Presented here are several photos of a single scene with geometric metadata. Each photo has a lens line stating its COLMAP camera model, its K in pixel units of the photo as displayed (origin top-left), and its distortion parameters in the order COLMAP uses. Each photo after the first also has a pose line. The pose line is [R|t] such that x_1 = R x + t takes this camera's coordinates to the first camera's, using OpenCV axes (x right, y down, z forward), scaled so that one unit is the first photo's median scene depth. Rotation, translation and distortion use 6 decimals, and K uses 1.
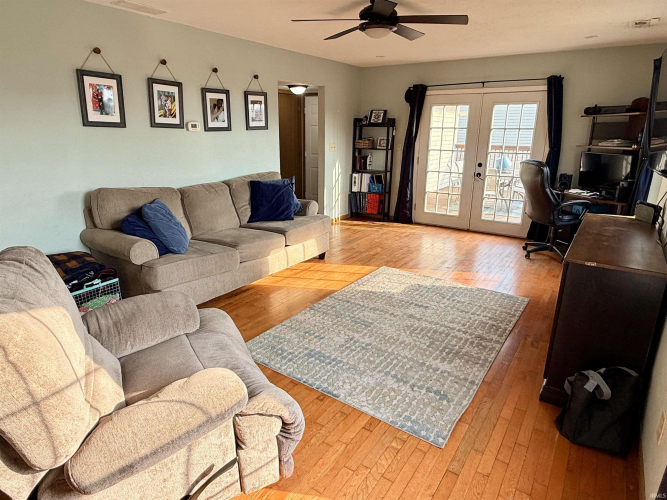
lens RADIAL K [[409.1, 0, 328.5], [0, 409.1, 252.4], [0, 0, 1]] dist [-0.000469, 0.001173]
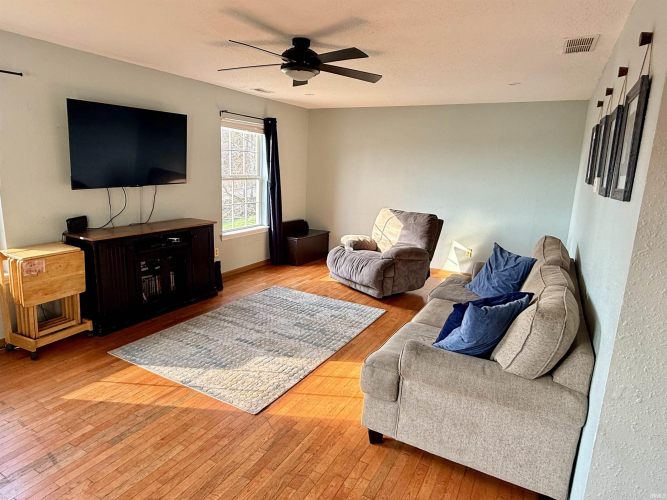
lens RADIAL K [[409.1, 0, 328.5], [0, 409.1, 252.4], [0, 0, 1]] dist [-0.000469, 0.001173]
pose [[-0.994123, -0.017158, -0.106892, 0.132246], [-0.067970, 0.867425, 0.492903, -0.581951], [0.084264, 0.497272, -0.863493, 1.836413]]
